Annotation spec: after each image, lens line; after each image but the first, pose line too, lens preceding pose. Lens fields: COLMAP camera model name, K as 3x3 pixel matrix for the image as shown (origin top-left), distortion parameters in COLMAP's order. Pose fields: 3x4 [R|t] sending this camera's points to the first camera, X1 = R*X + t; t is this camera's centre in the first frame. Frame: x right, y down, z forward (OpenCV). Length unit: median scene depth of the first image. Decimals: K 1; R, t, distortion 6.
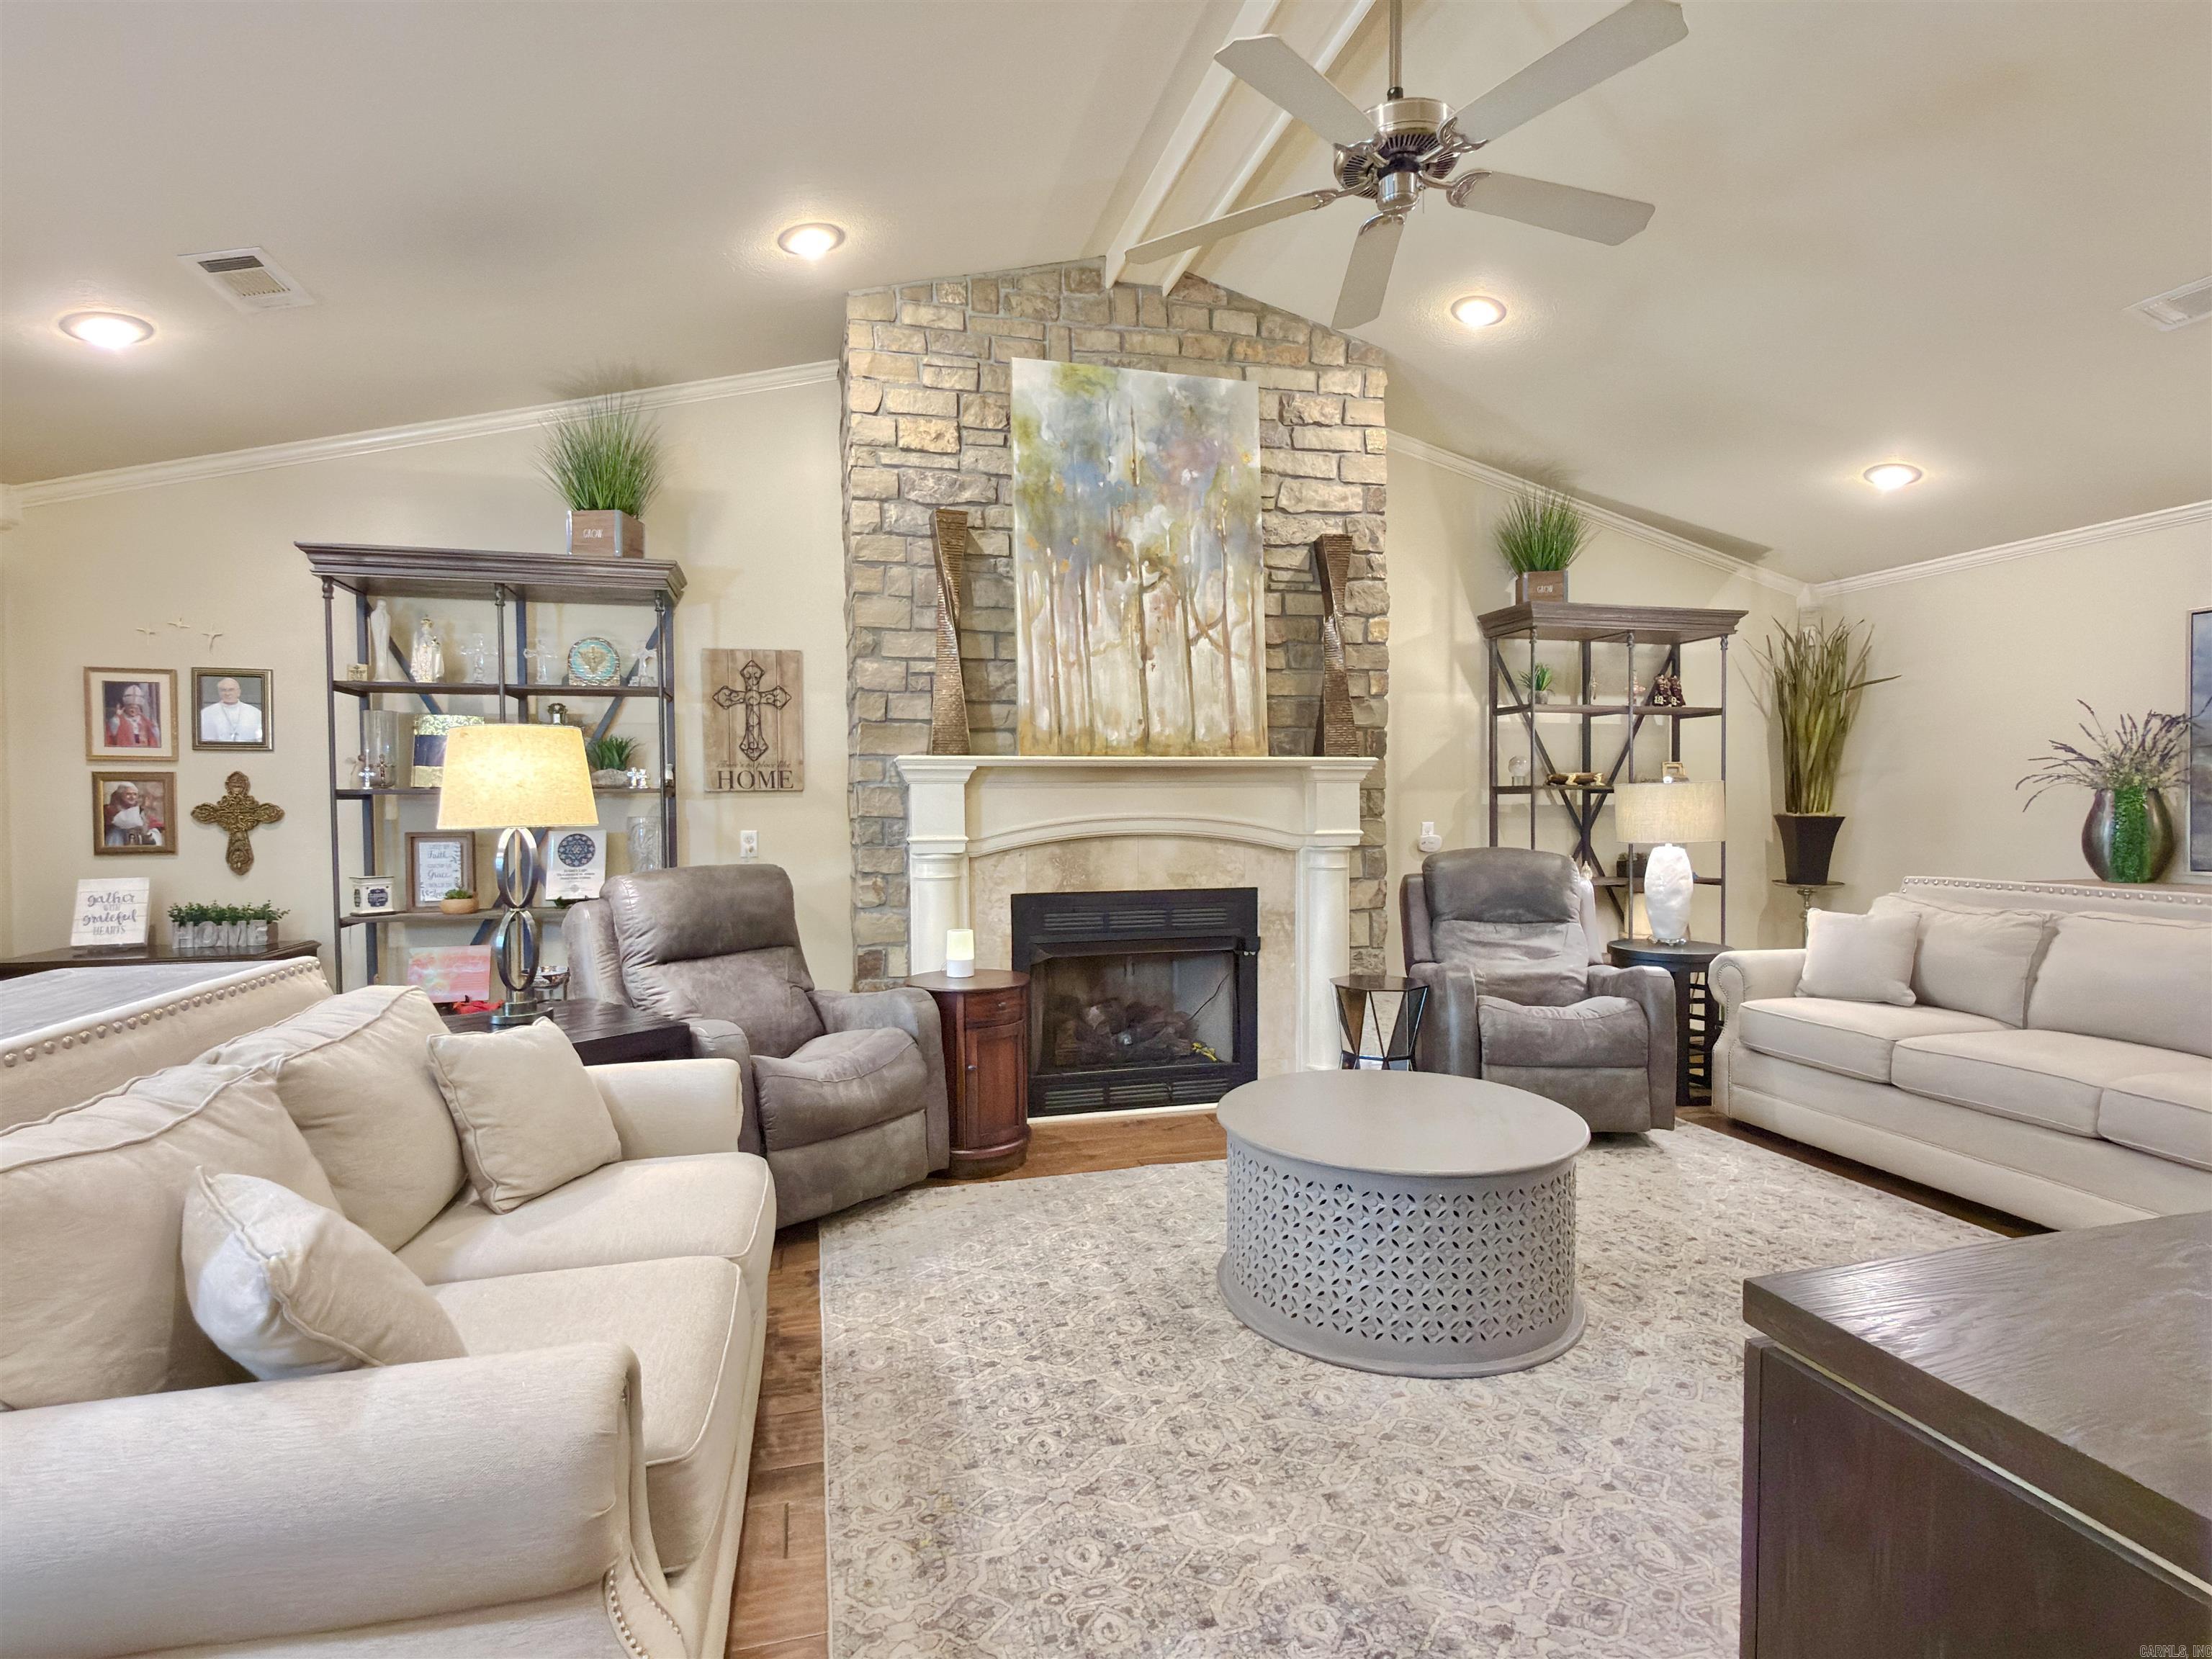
lens RADIAL K [[1104.2, 0, 1106.0], [0, 1104.2, 829.5], [0, 0, 1]] dist [-0.000482, -0.000131]
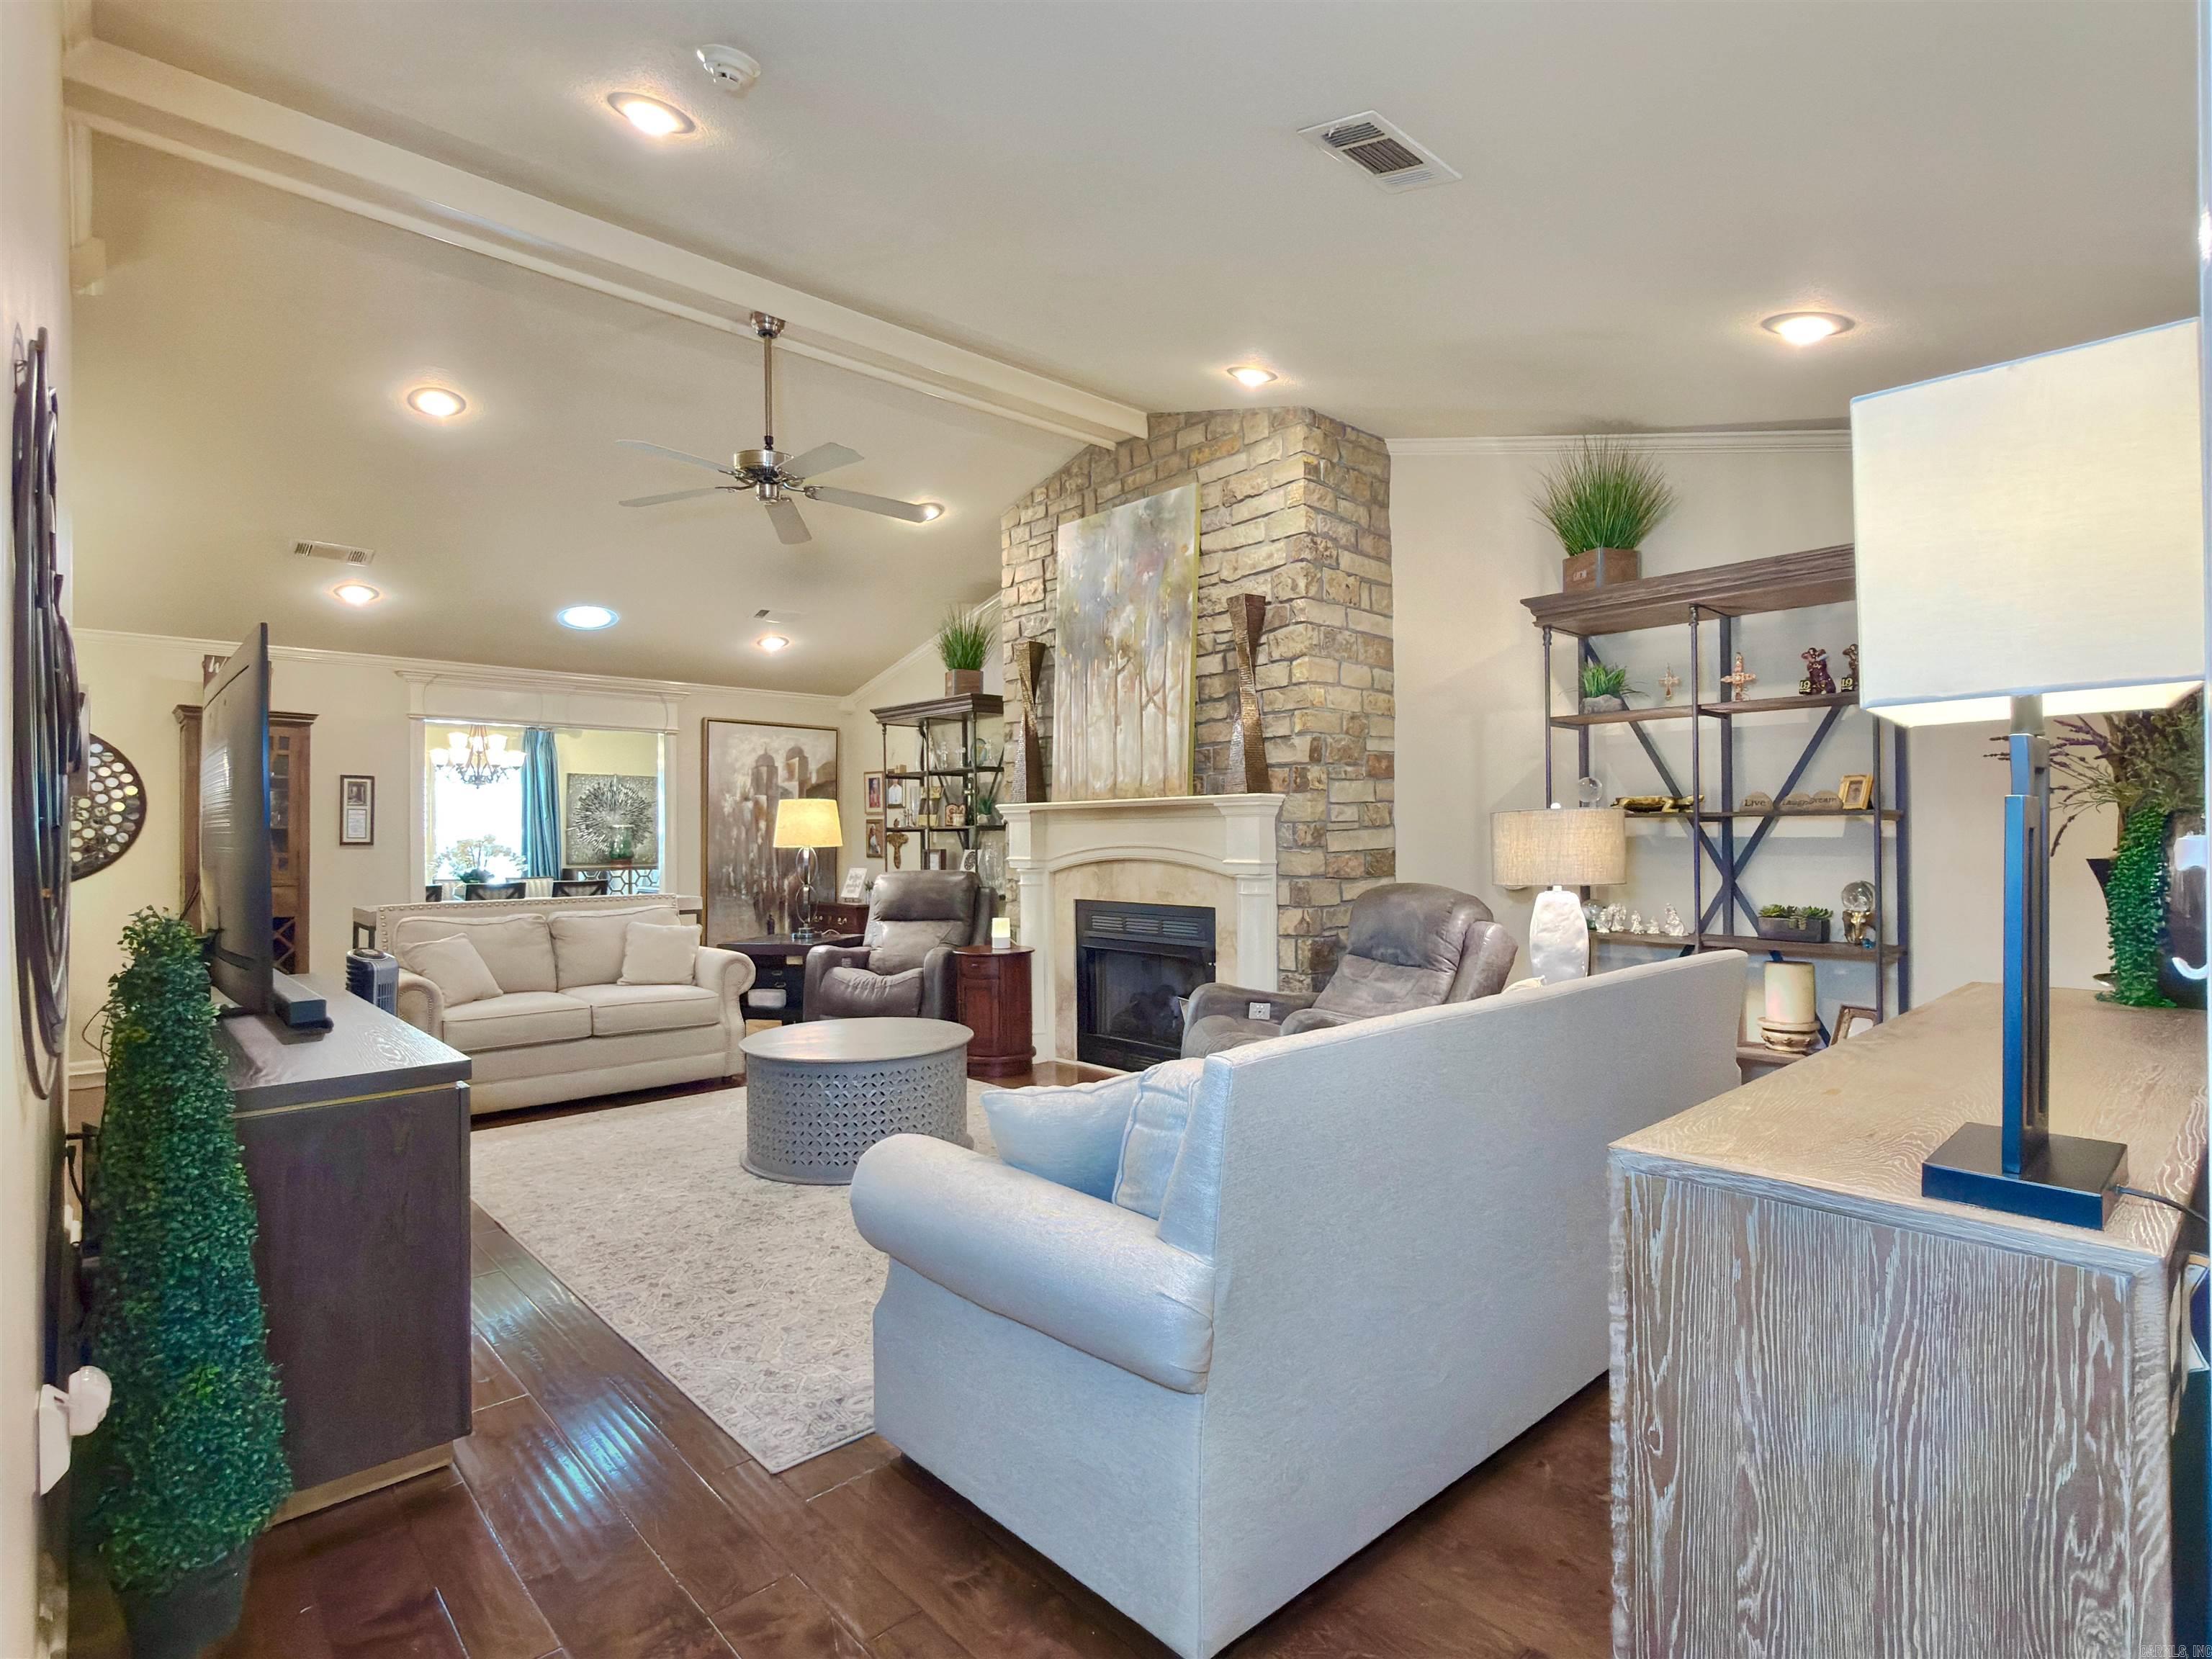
lens RADIAL K [[1104.2, 0, 1106.0], [0, 1104.2, 829.5], [0, 0, 1]] dist [-0.000482, -0.000131]
pose [[0.463536, -0.001237, -0.886077, 1.173478], [-0.018643, 0.999764, -0.011148, -0.015605], [0.885882, 0.021687, 0.463403, 0.378332]]
